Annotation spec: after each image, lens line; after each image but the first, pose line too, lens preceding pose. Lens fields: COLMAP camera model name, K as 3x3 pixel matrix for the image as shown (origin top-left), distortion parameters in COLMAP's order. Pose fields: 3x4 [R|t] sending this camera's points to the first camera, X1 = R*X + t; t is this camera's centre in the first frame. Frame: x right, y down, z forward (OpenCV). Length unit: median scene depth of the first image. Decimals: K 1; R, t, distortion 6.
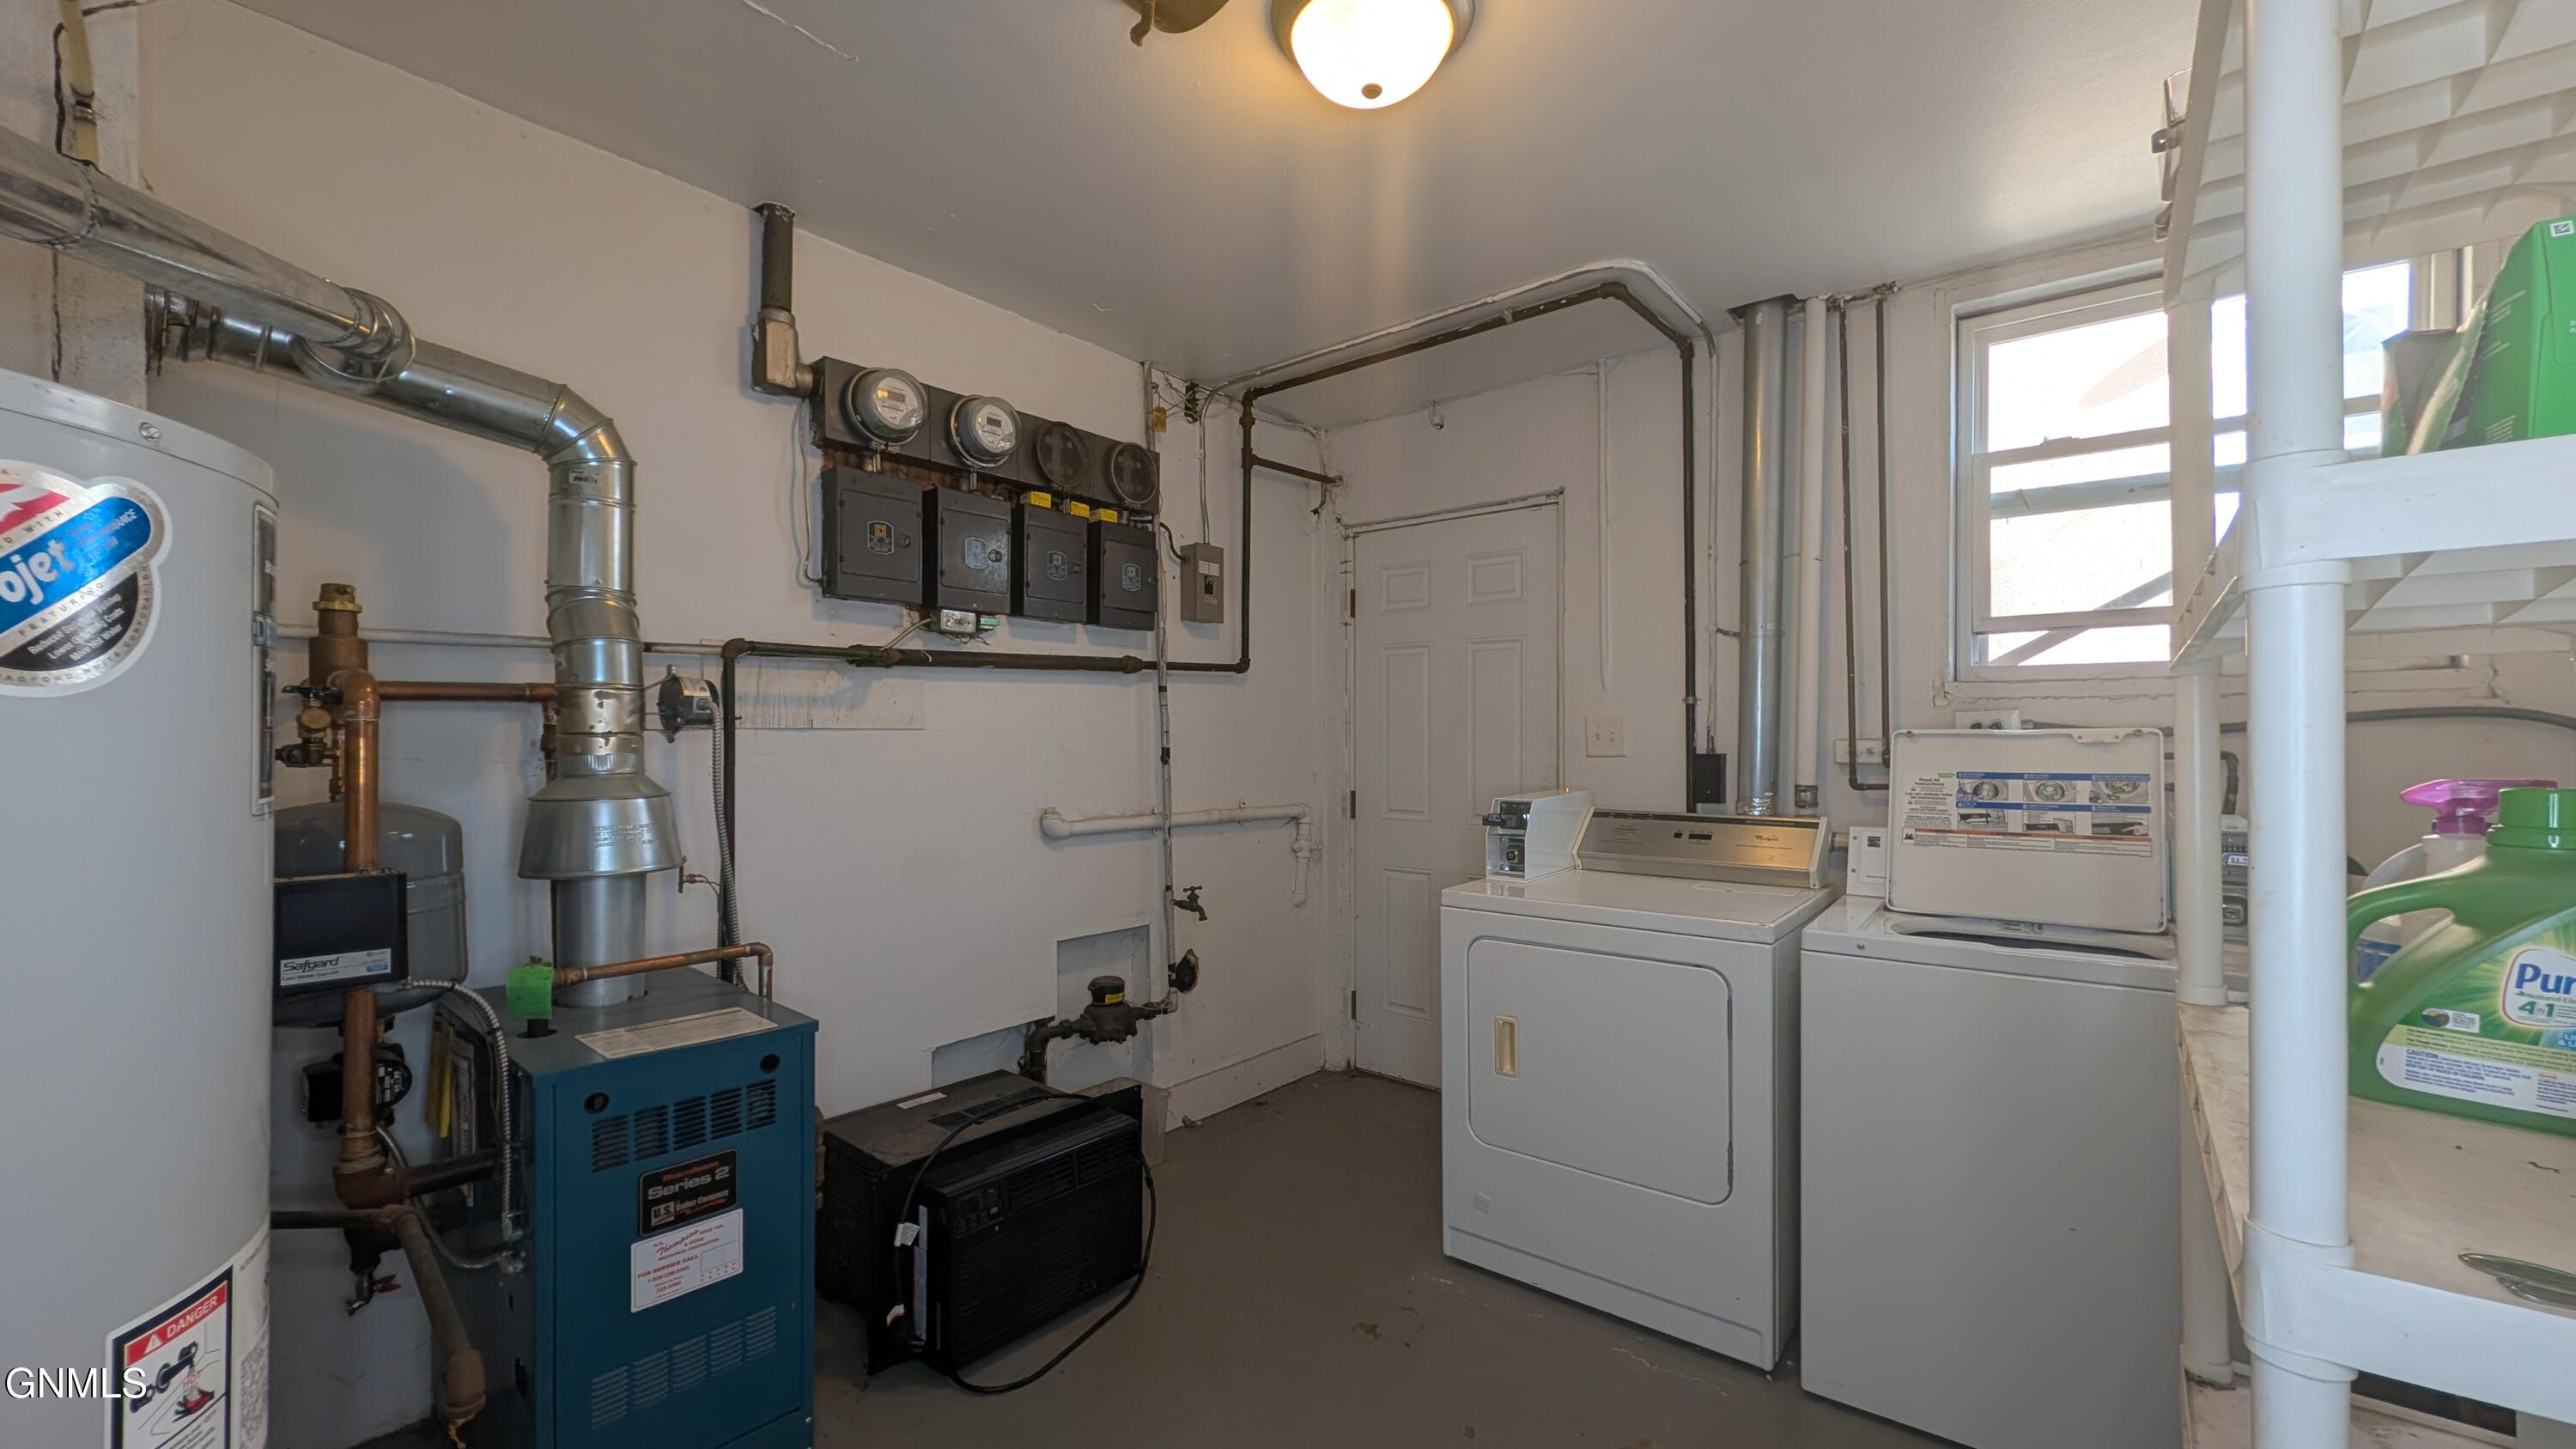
lens RADIAL K [[980.1, 0, 1287.5], [0, 980.1, 723.5], [0, 0, 1]] dist [0.000271, 0.000026]
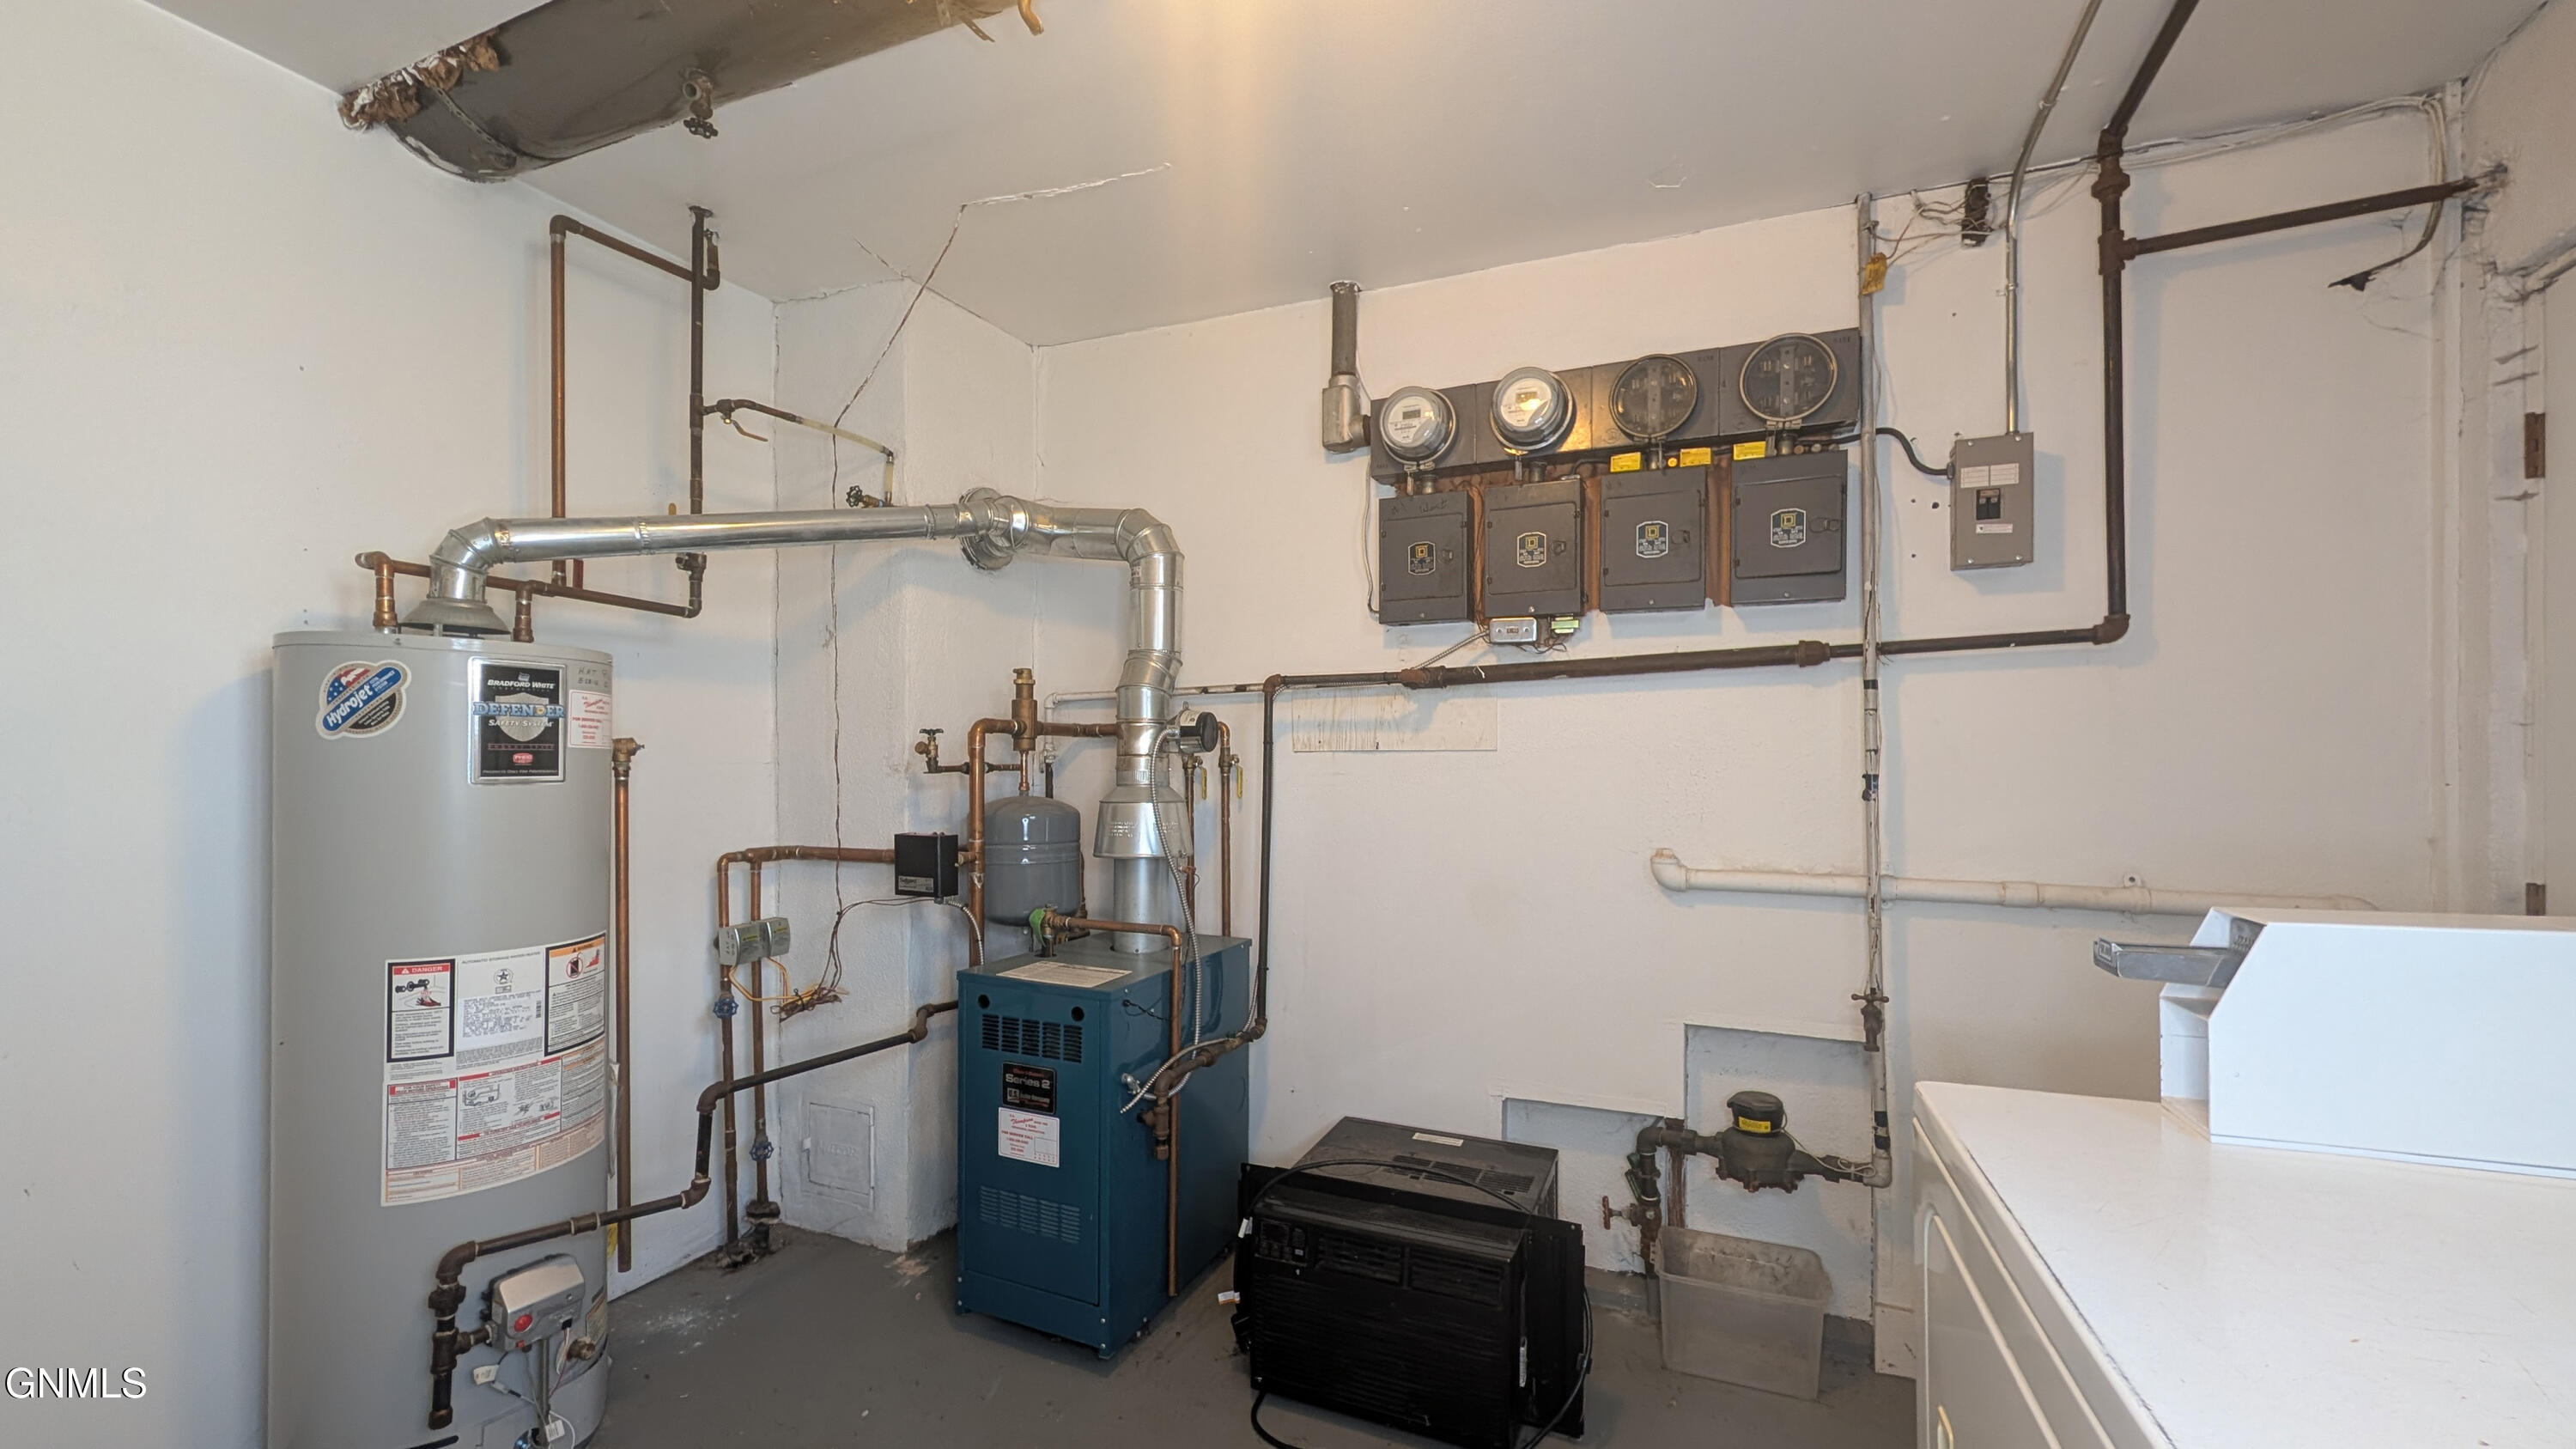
lens RADIAL K [[1018.7, 0, 1292.4], [0, 1018.7, 744.6], [0, 0, 1]] dist [0.002565, -0.000040]
pose [[0.299733, -0.017585, -0.953861, 0.456146], [0.012270, 0.999818, -0.014577, 0.011171], [0.953944, -0.007334, 0.299894, 0.484952]]
